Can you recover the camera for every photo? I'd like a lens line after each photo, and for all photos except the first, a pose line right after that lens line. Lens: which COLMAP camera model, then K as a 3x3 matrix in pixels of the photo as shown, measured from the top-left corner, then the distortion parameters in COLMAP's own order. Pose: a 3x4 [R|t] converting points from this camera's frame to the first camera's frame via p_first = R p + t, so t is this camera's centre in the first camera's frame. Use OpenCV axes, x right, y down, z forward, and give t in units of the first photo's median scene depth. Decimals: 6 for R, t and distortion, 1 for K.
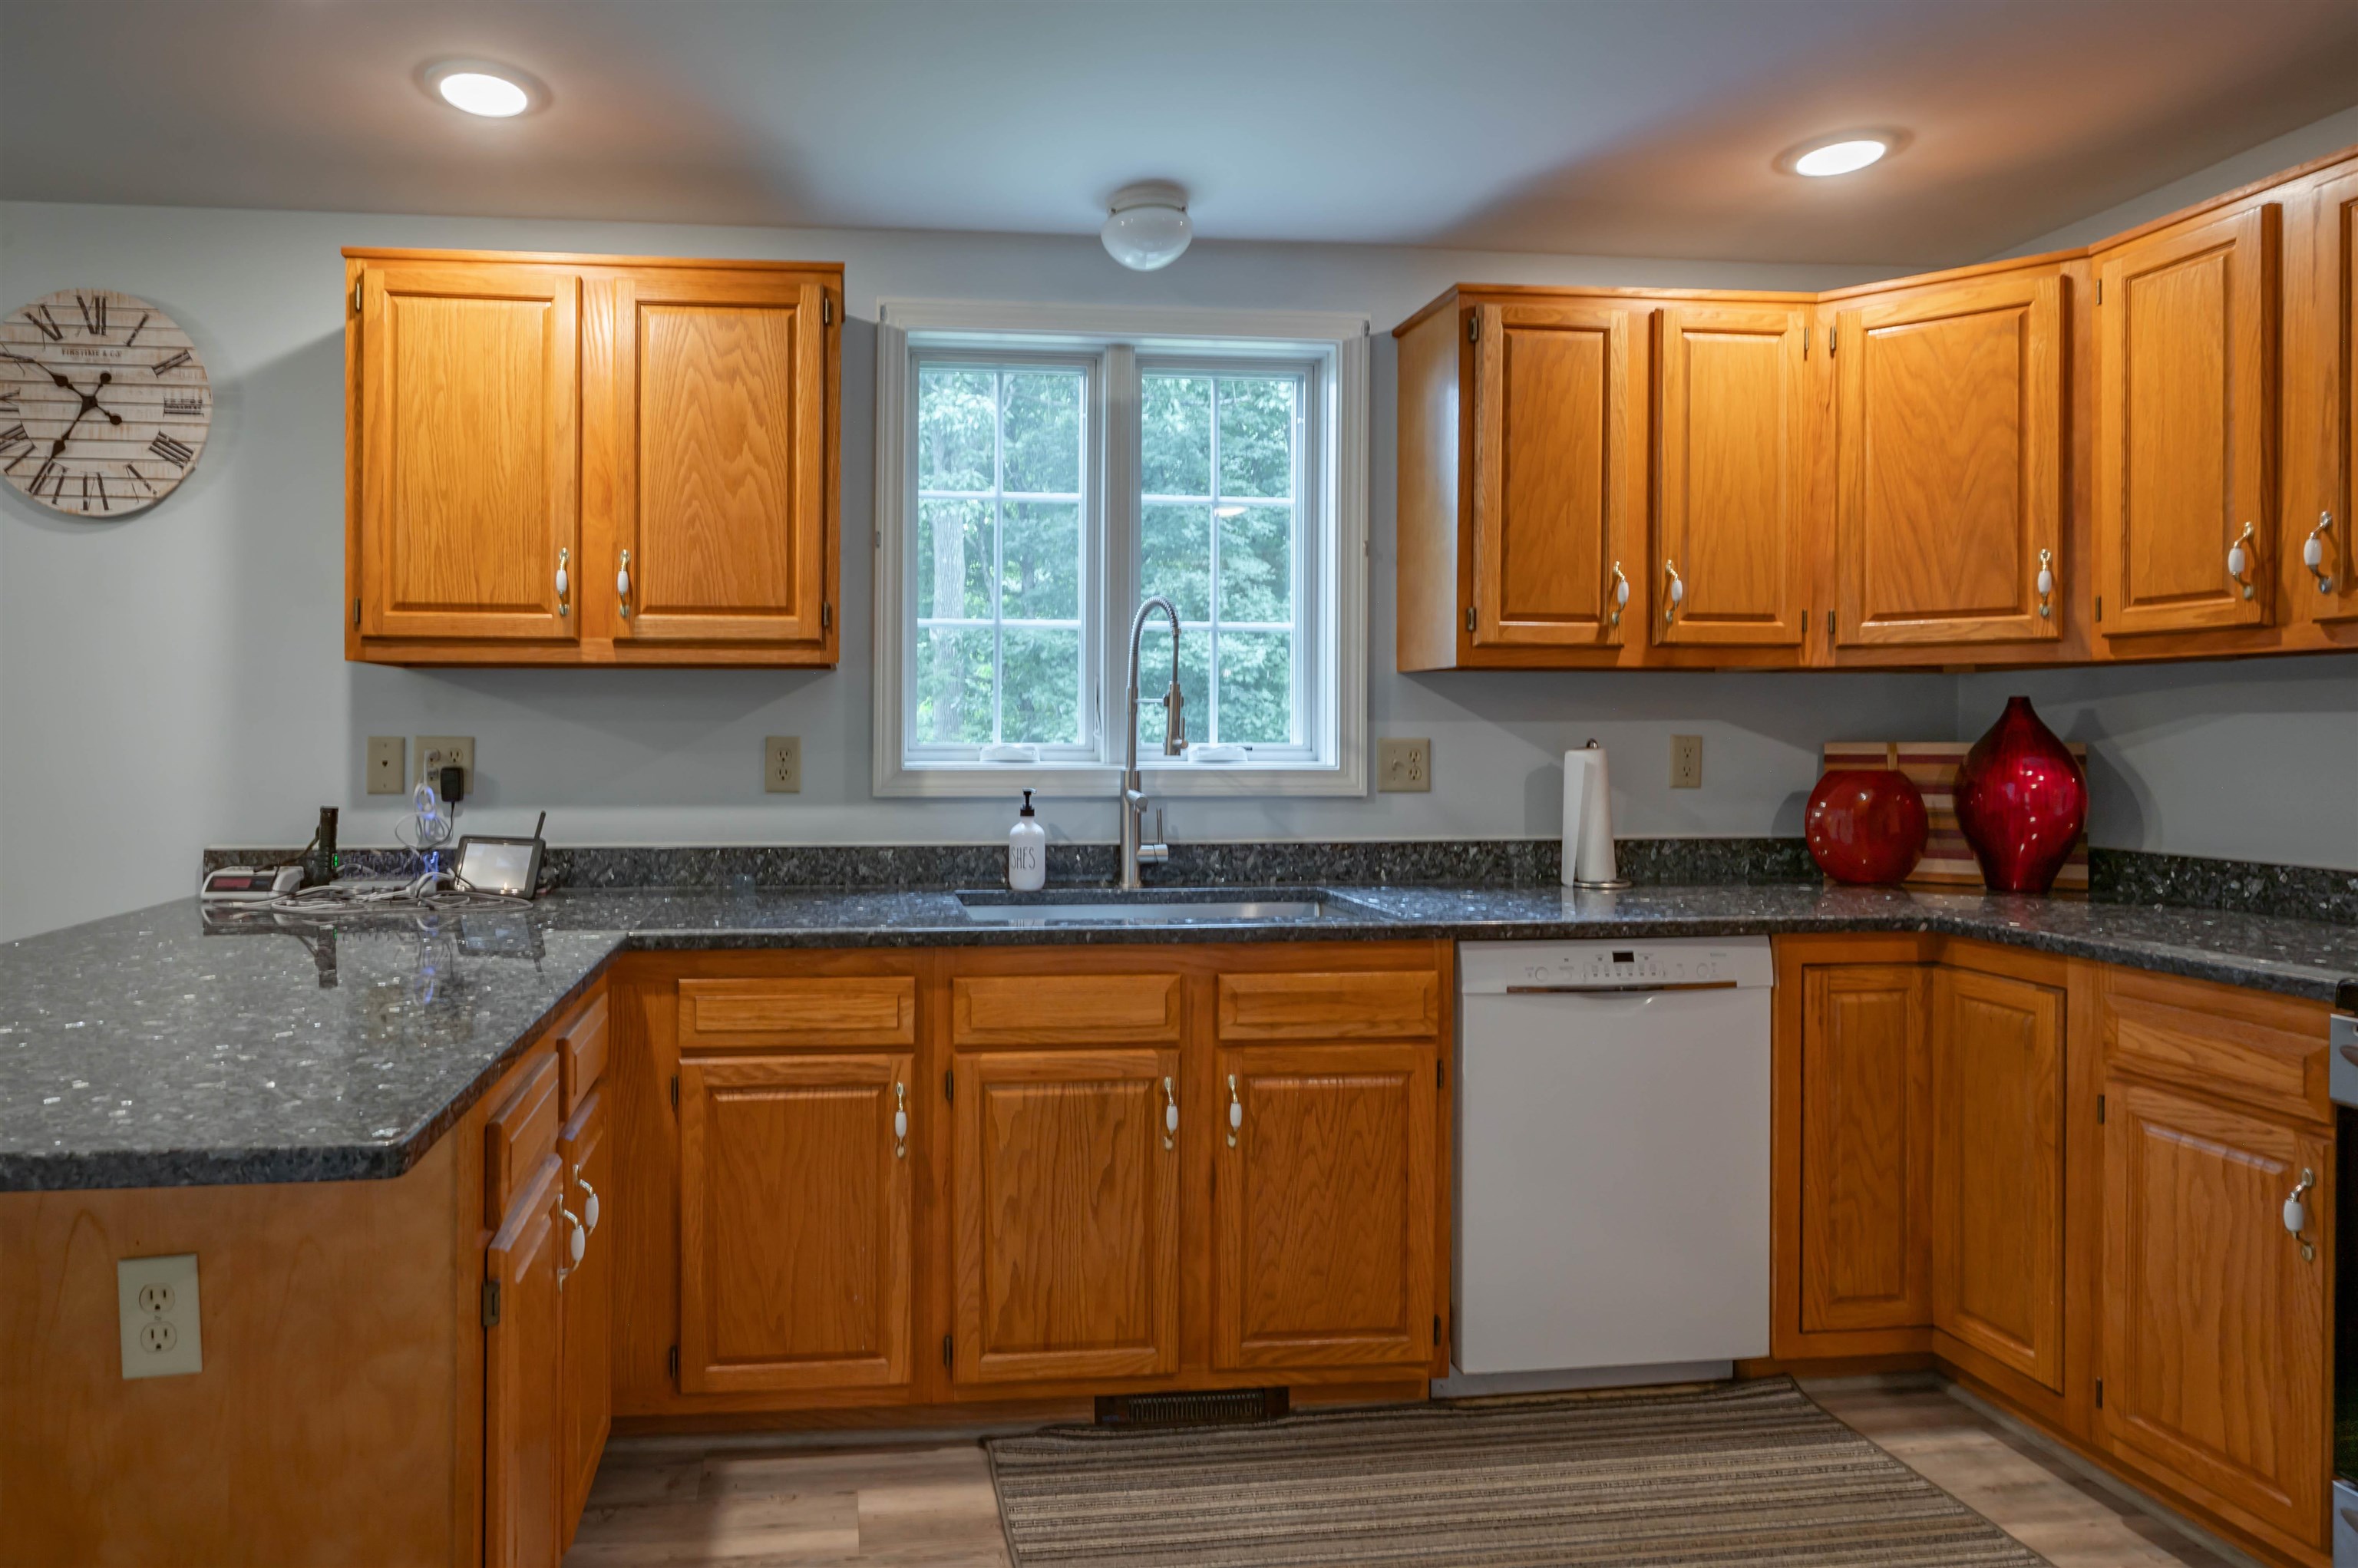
lens RADIAL K [[1303.0, 0, 979.5], [0, 1303.0, 733.9], [0, 0, 1]] dist [-0.000561, 0.000586]
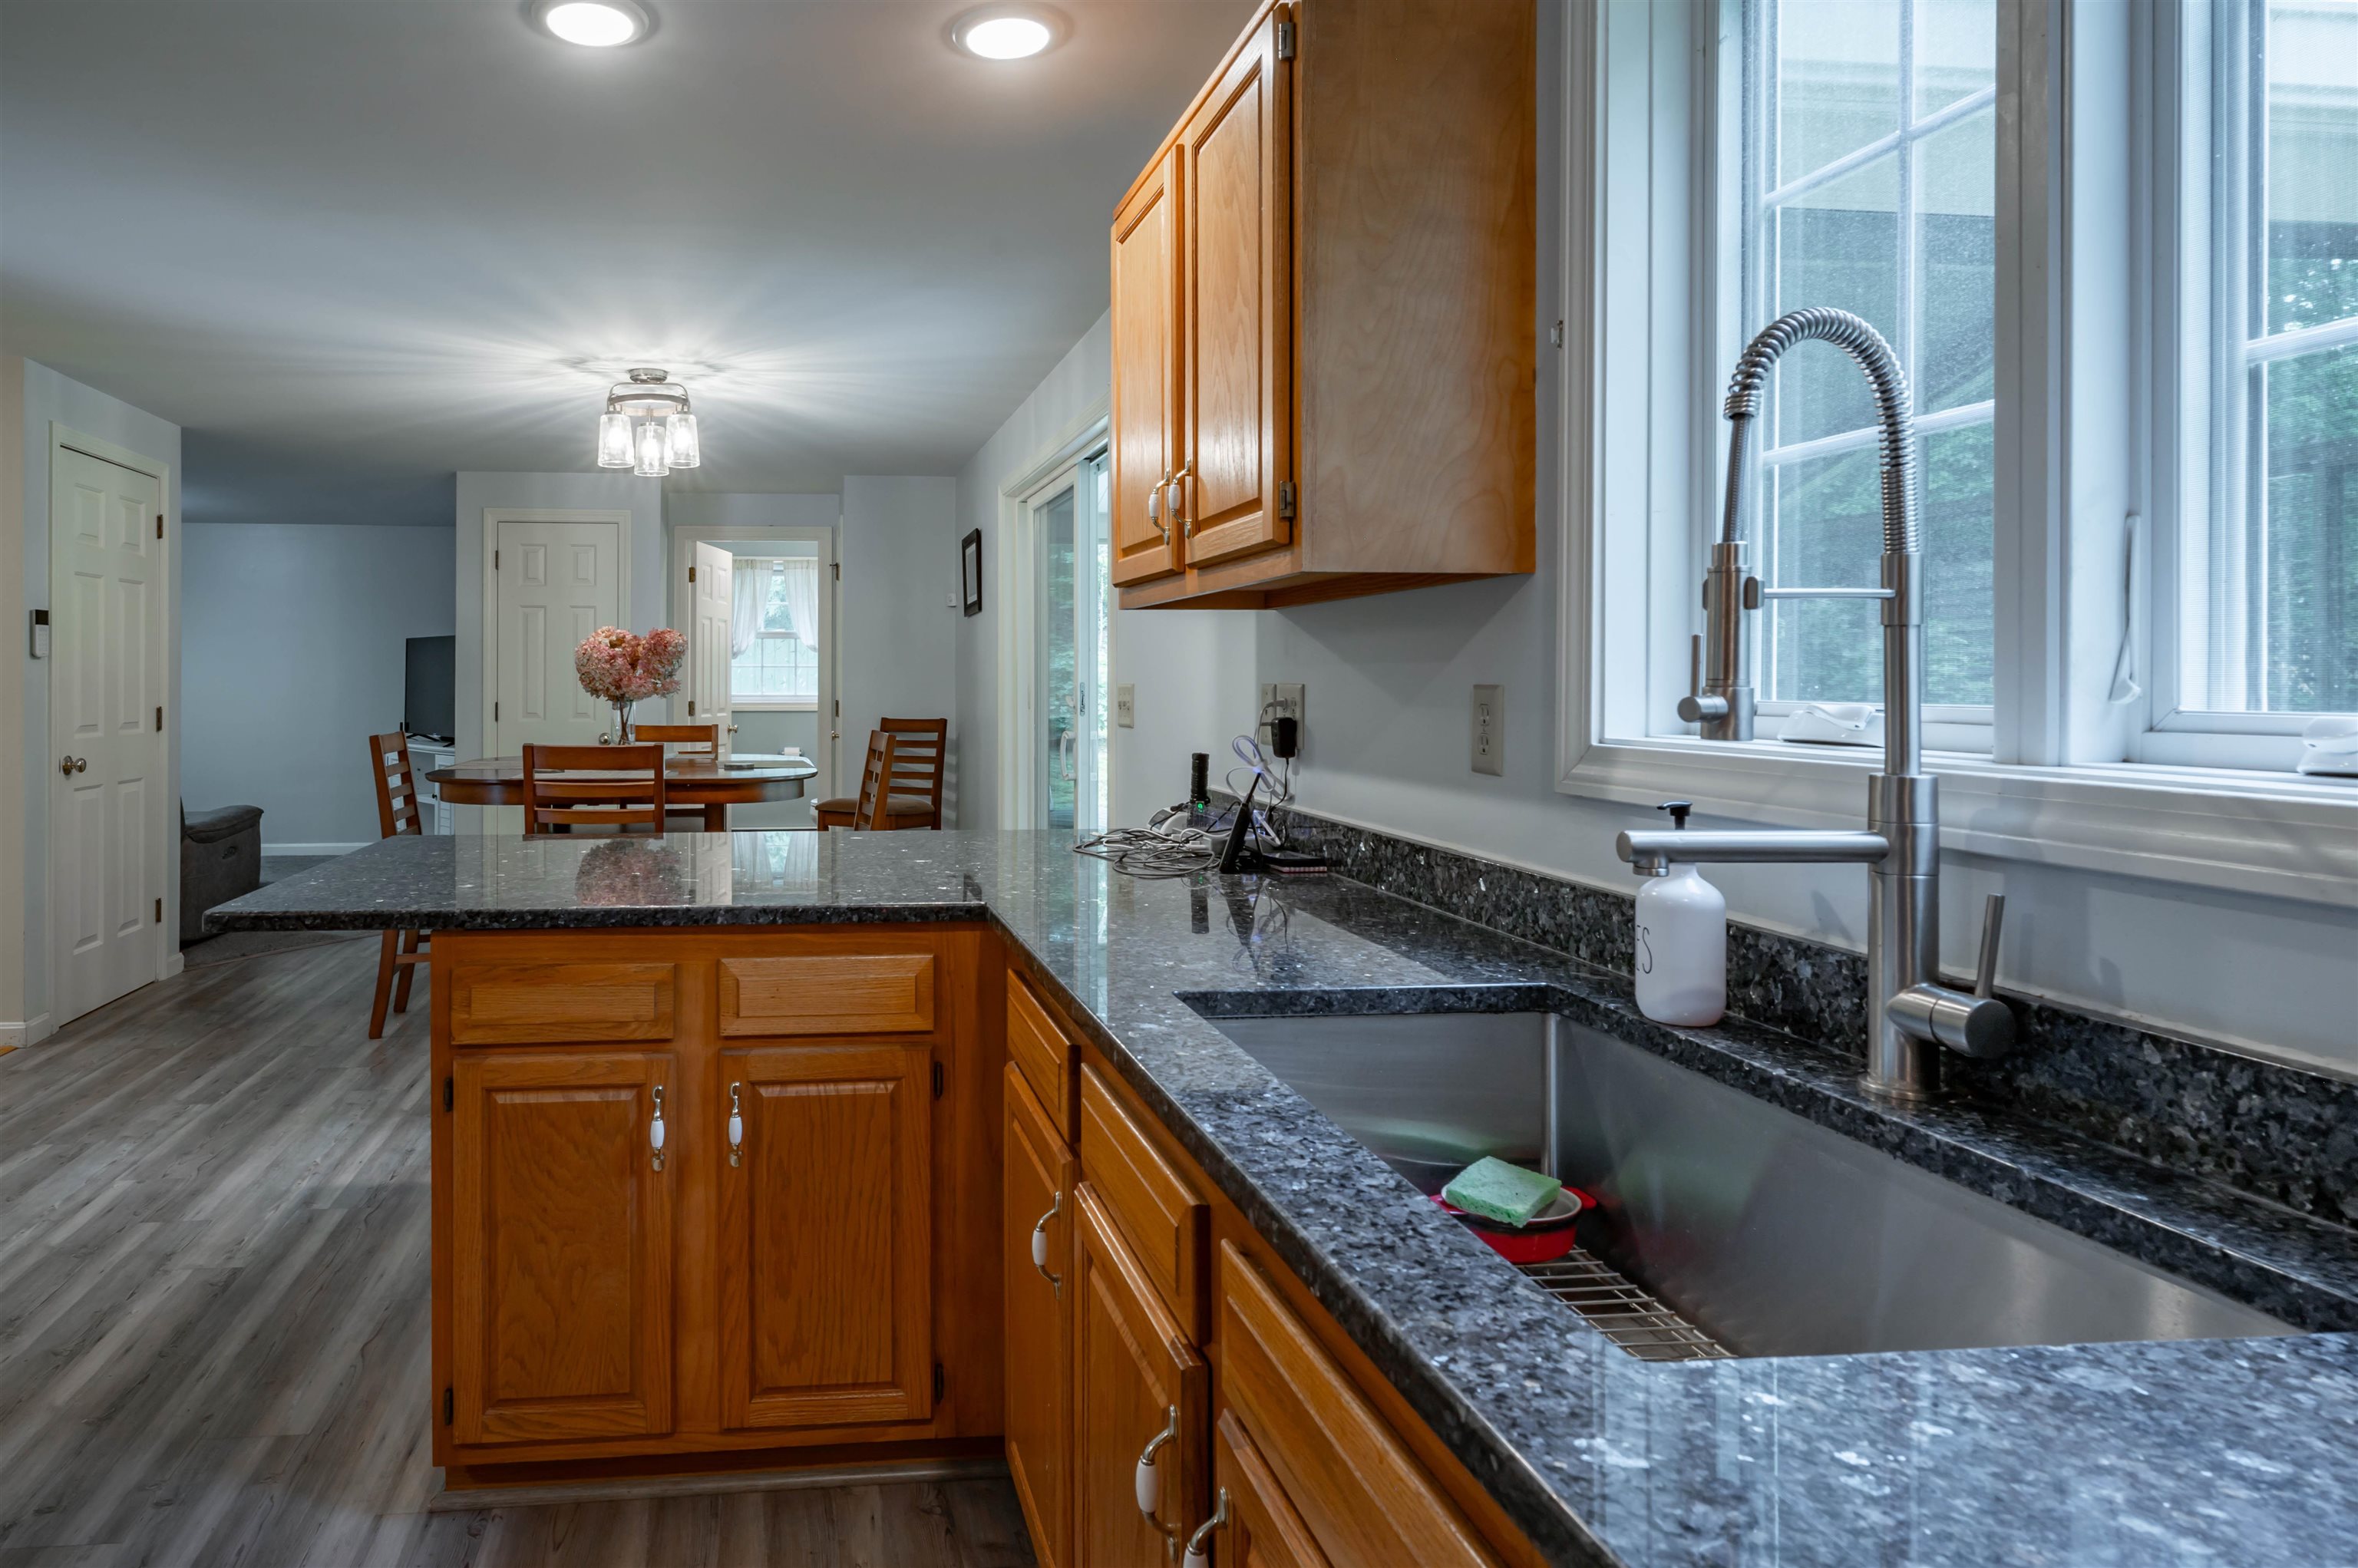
lens RADIAL K [[1352.0, 0, 880.9], [0, 1352.0, 684.6], [0, 0, 1]] dist [-0.000093, 0.001517]
pose [[-0.017271, 0.002349, -0.999848, 0.572817], [0.001591, 0.999996, 0.002322, 0.000036], [0.999850, -0.001551, -0.017275, 0.809879]]
